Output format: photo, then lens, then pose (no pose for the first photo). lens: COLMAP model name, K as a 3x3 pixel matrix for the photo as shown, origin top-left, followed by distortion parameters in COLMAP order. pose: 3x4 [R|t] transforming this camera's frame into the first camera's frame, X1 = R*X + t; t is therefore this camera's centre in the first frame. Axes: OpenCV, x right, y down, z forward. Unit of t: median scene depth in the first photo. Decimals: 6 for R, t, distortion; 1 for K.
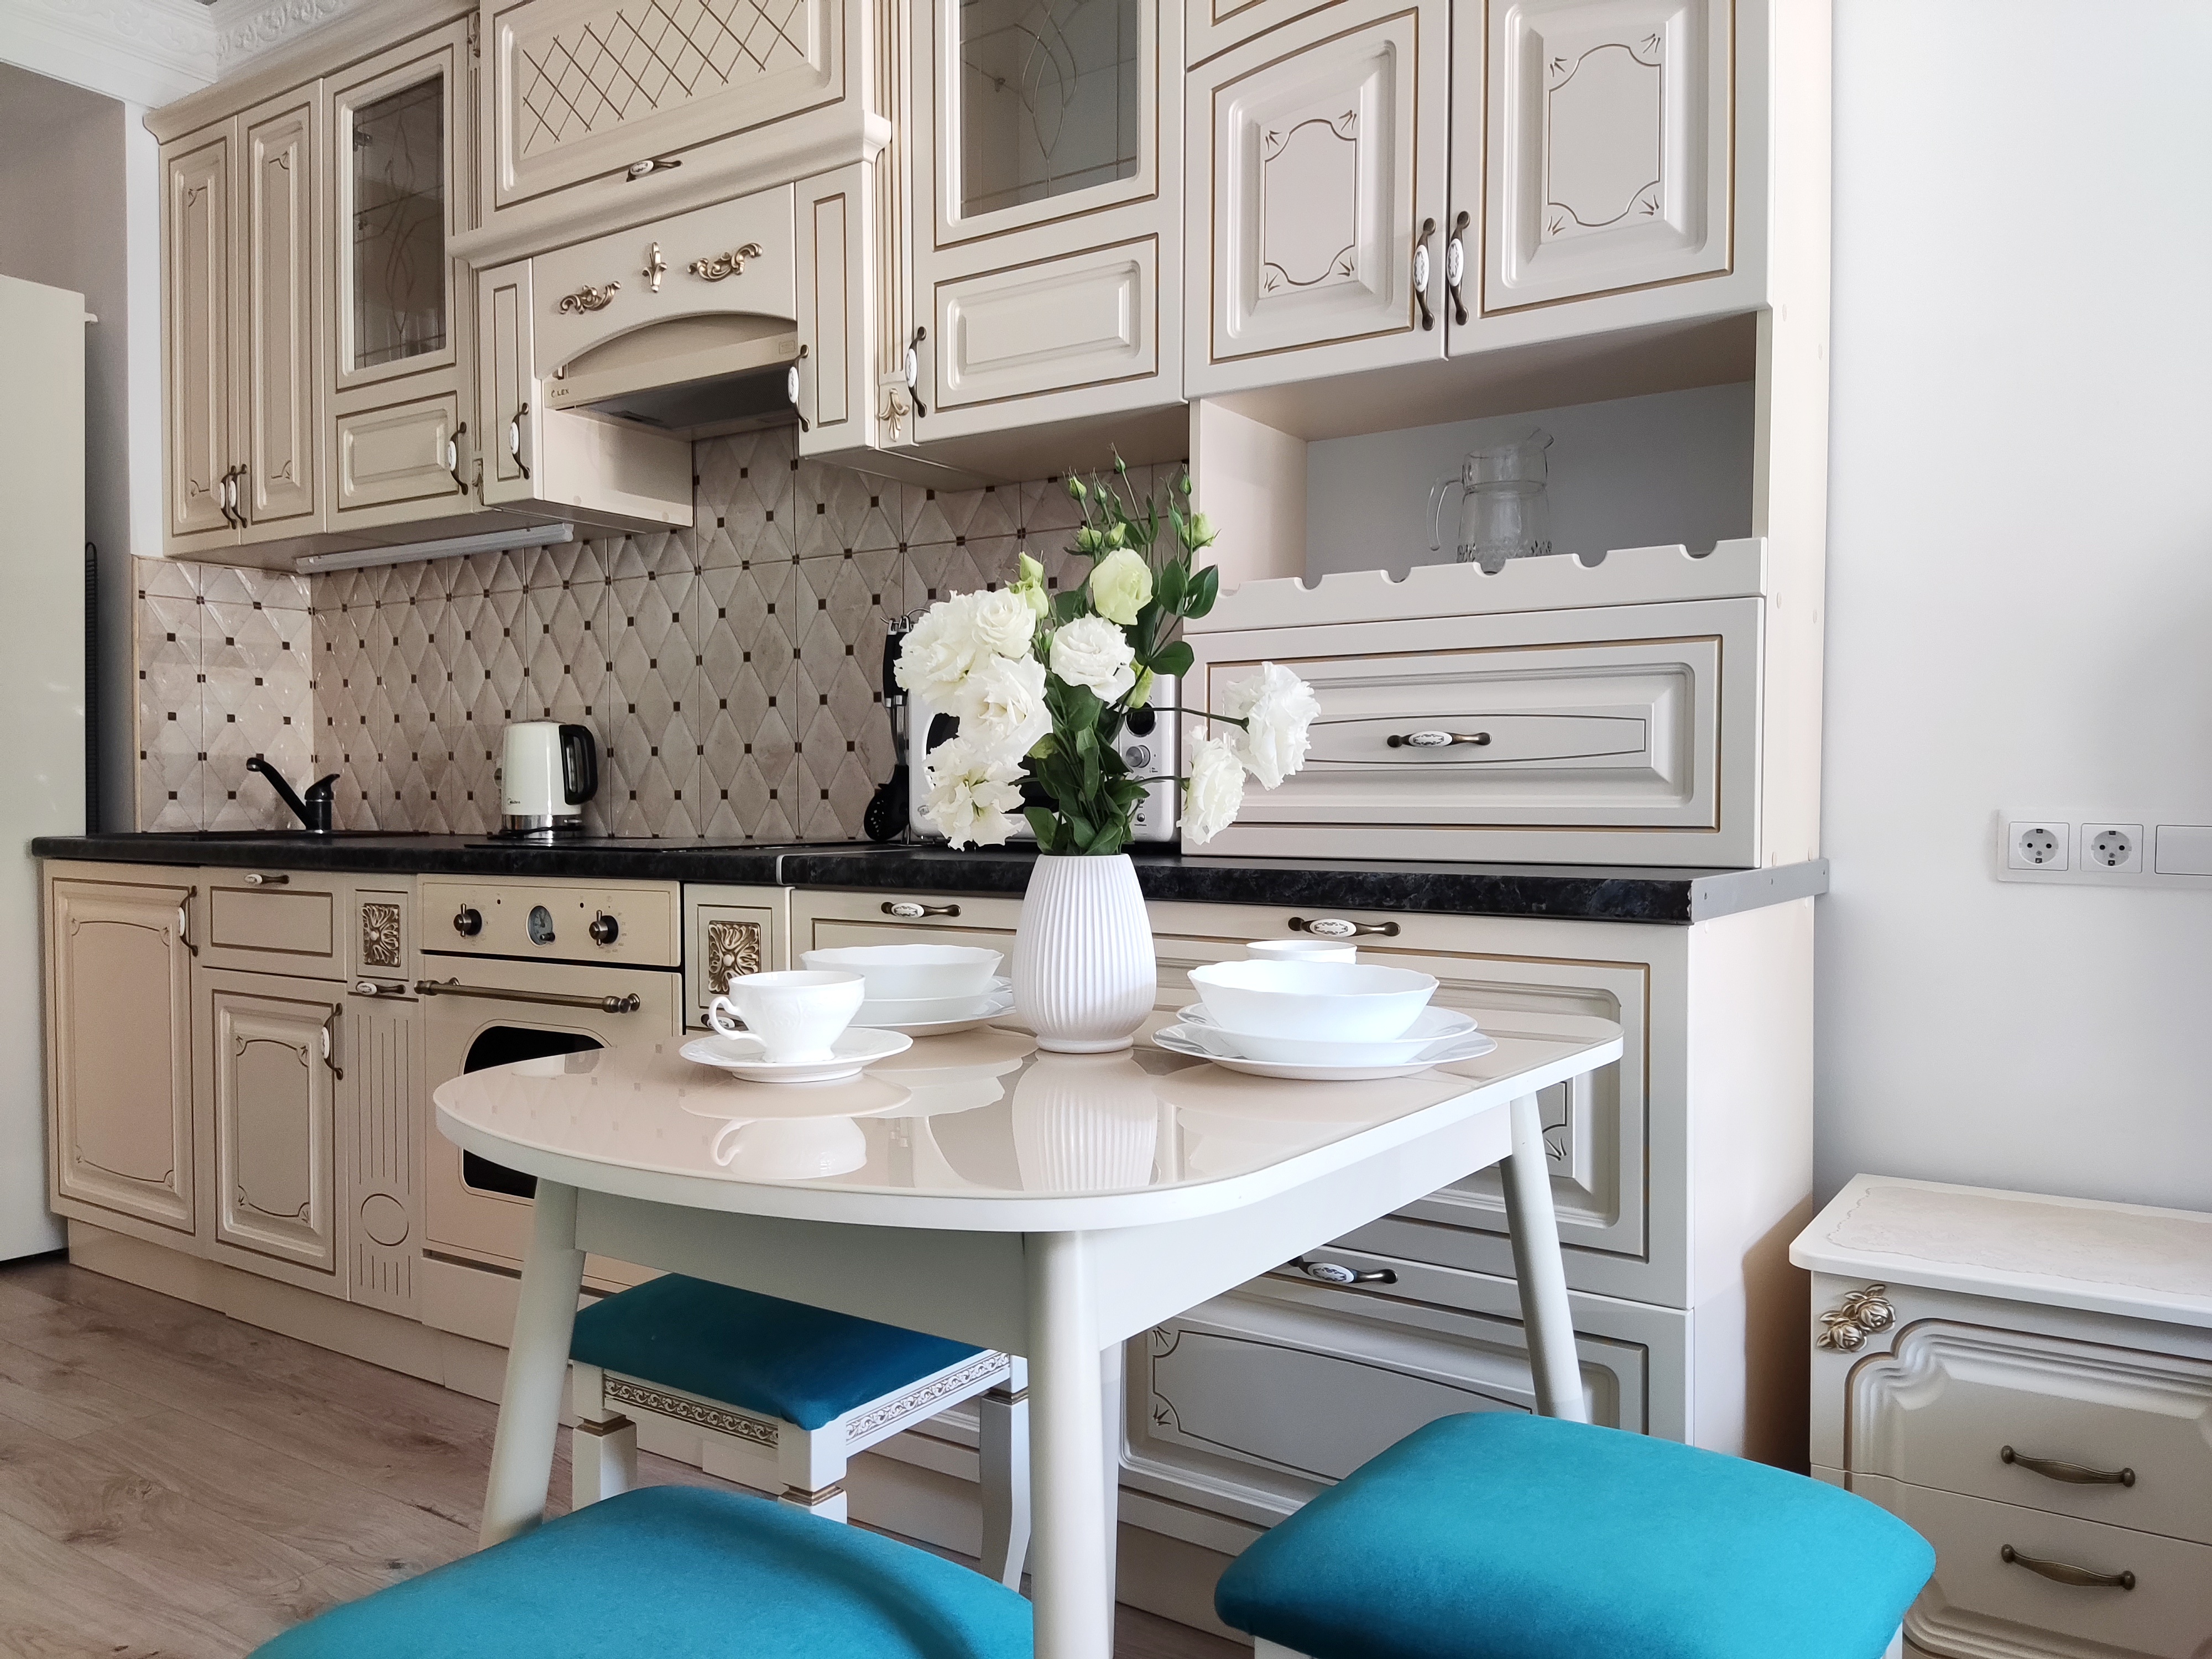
lens RADIAL K [[1636.5, 0, 1111.3], [0, 1636.5, 844.0], [0, 0, 1]] dist [0.102604, -0.154764]
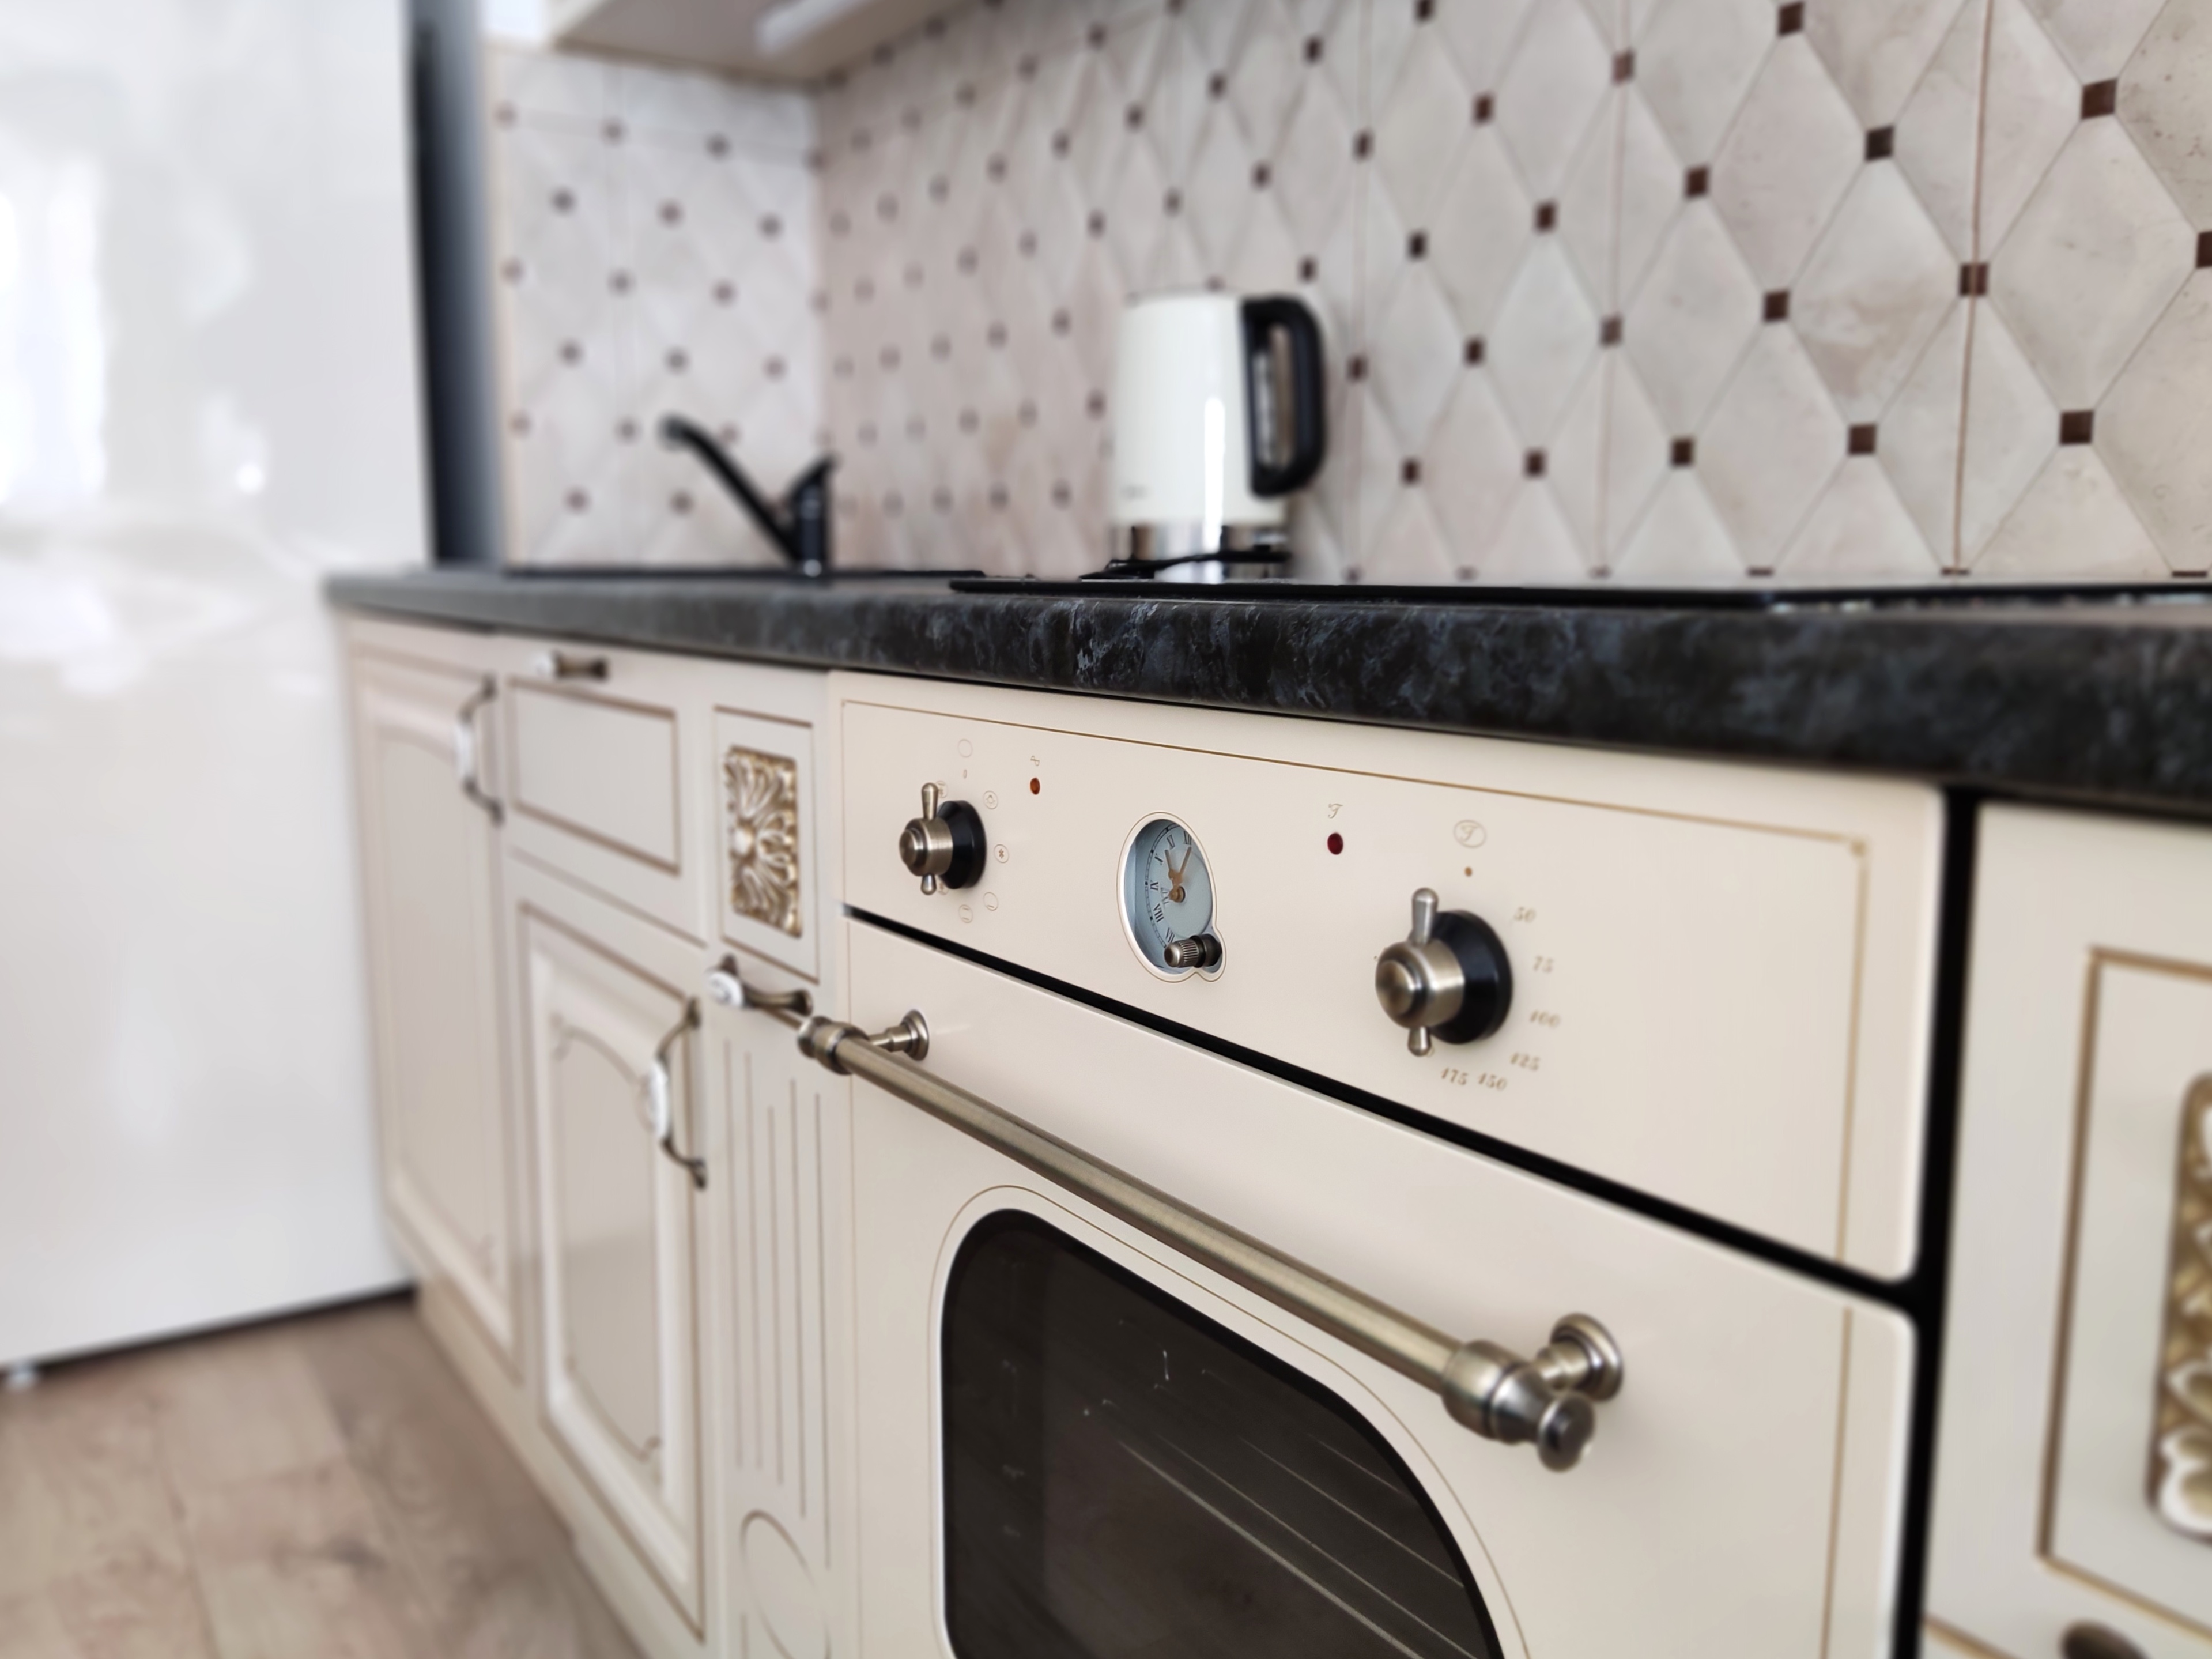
lens RADIAL K [[1737.0, 0, 1106.0], [0, 1737.0, 829.5], [0, 0, 1]] dist [0.019669, -0.007858]
pose [[0.925164, 0.060346, -0.374739, -0.250088], [-0.013924, 0.992012, 0.125374, 0.005570], [0.379311, -0.110774, 0.918614, 0.737398]]
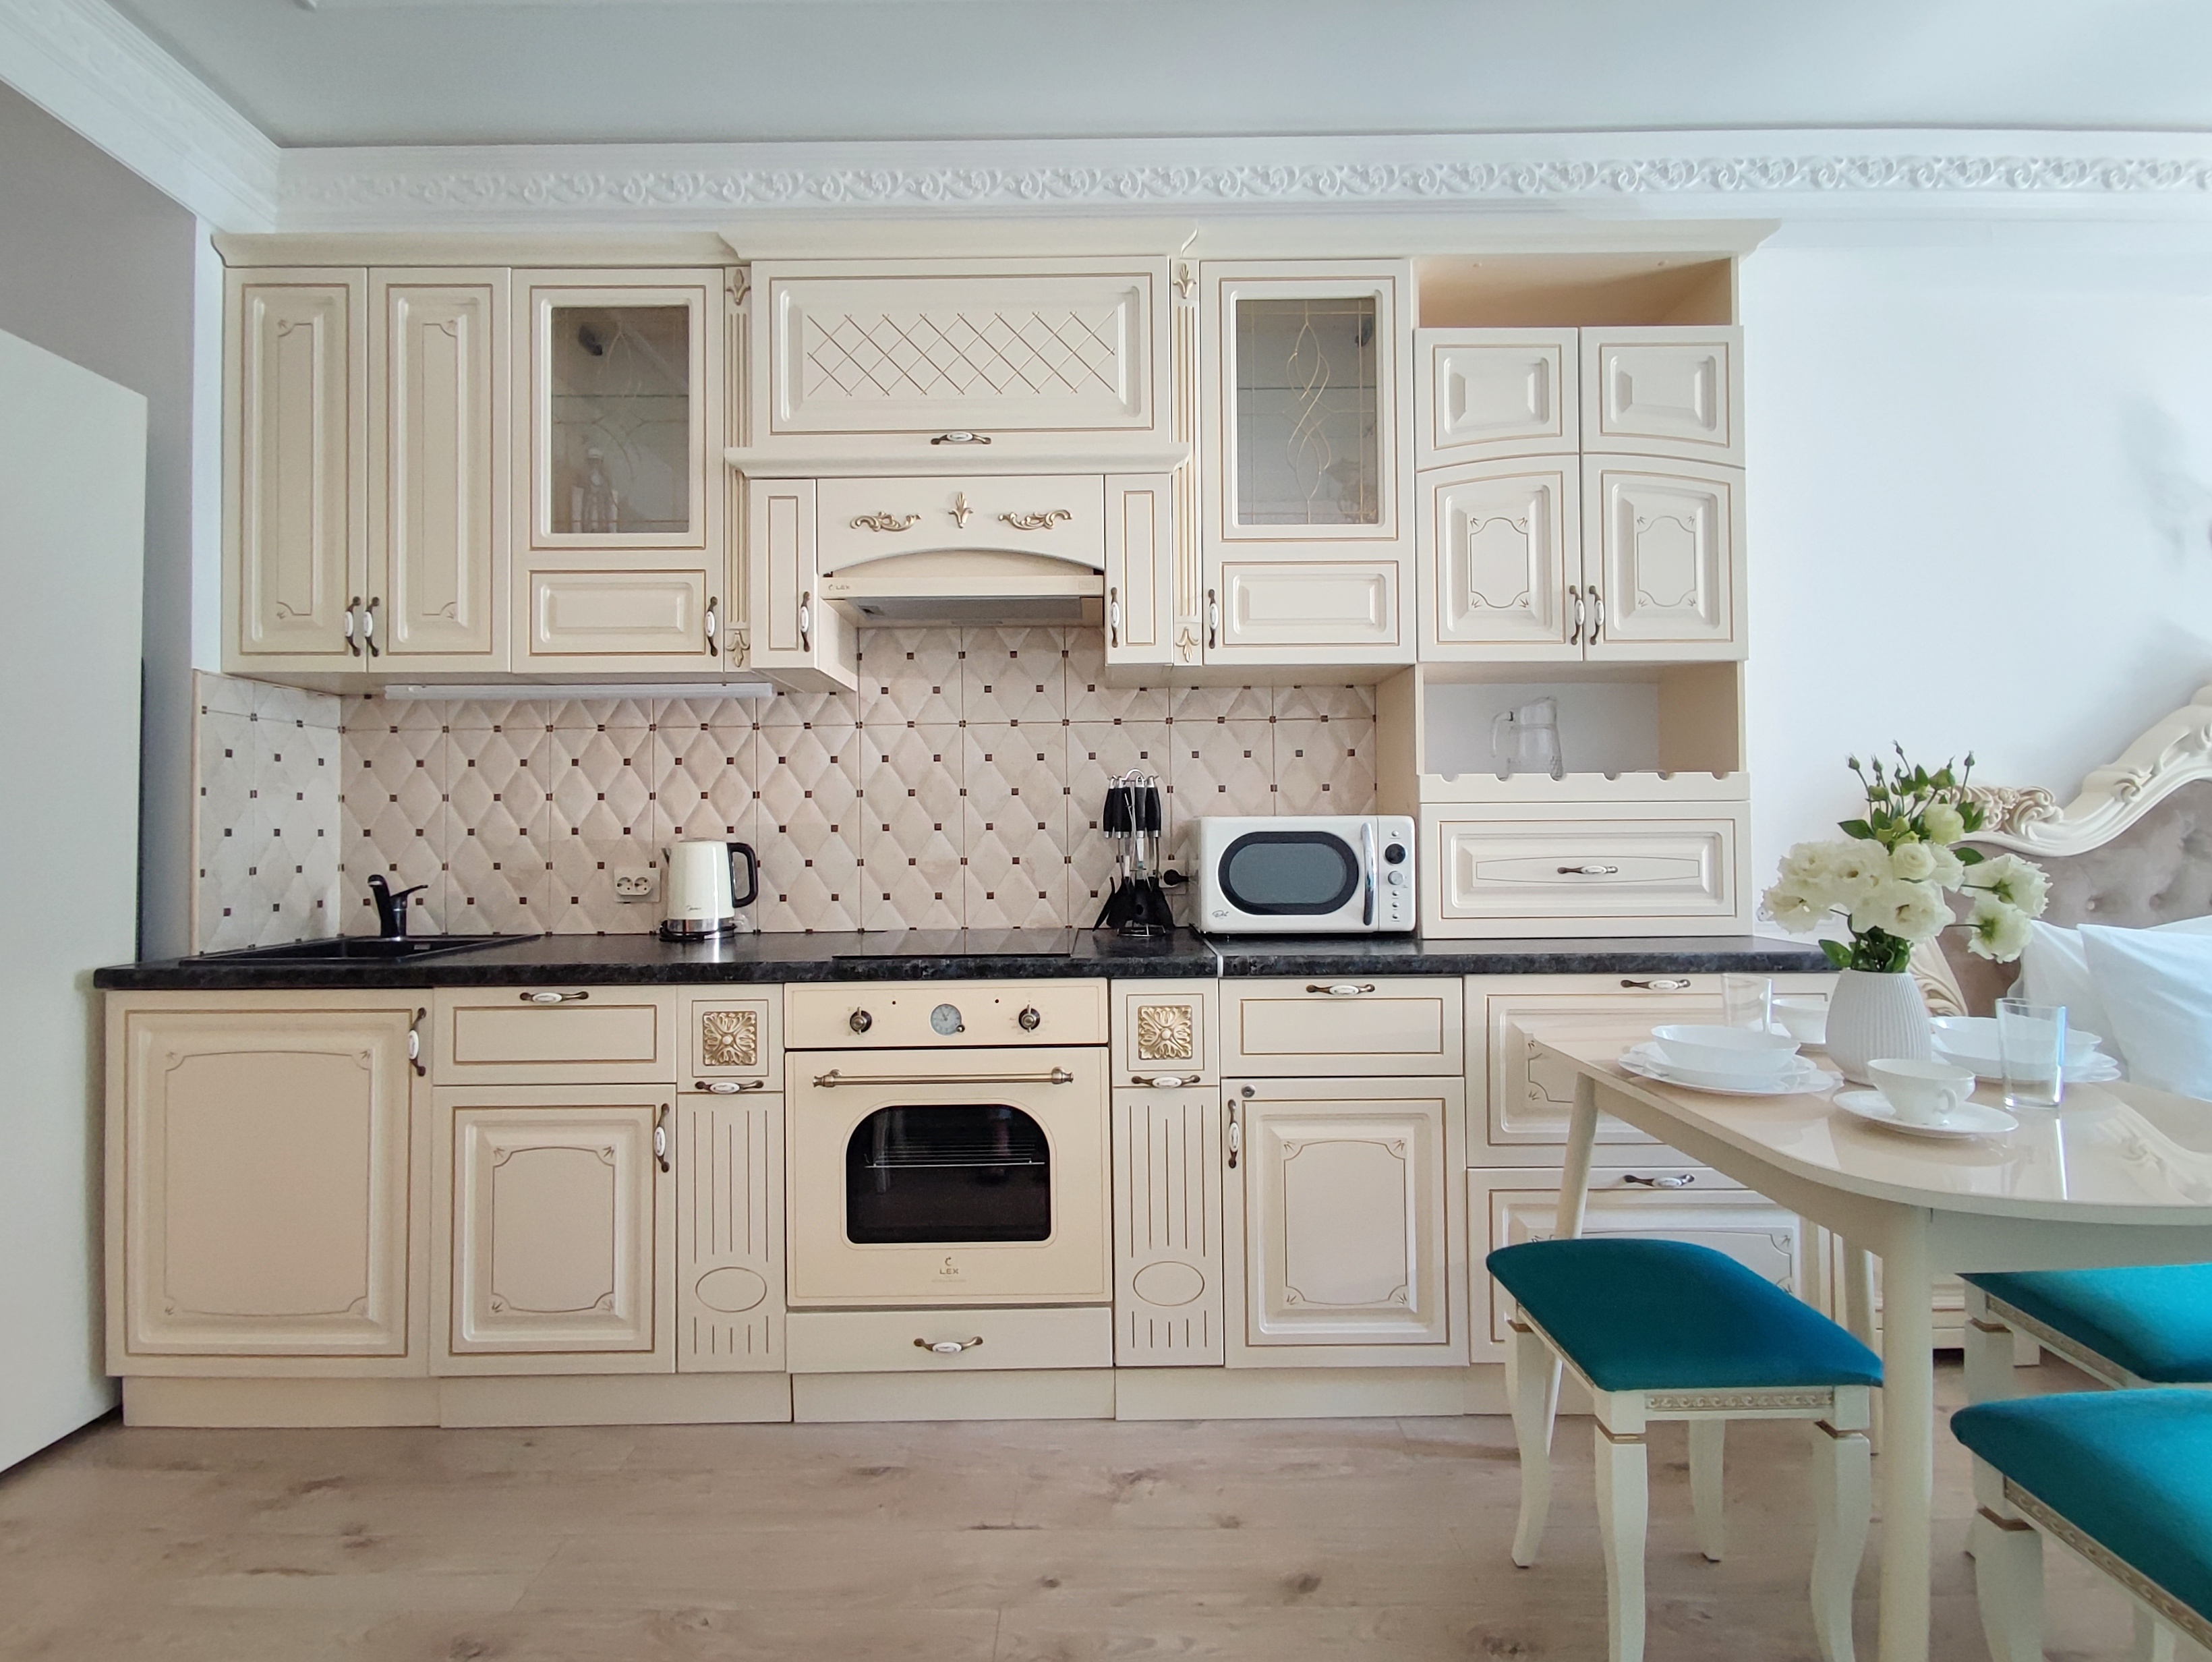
lens RADIAL K [[1013.5, 0, 1098.6], [0, 1013.5, 817.6], [0, 0, 1]] dist [0.001988, 0.000227]
pose [[0.831241, 0.004434, 0.555895, -0.662601], [0.024396, 0.998714, -0.044446, -0.064738], [-0.555377, 0.050507, 0.830064, 0.288087]]
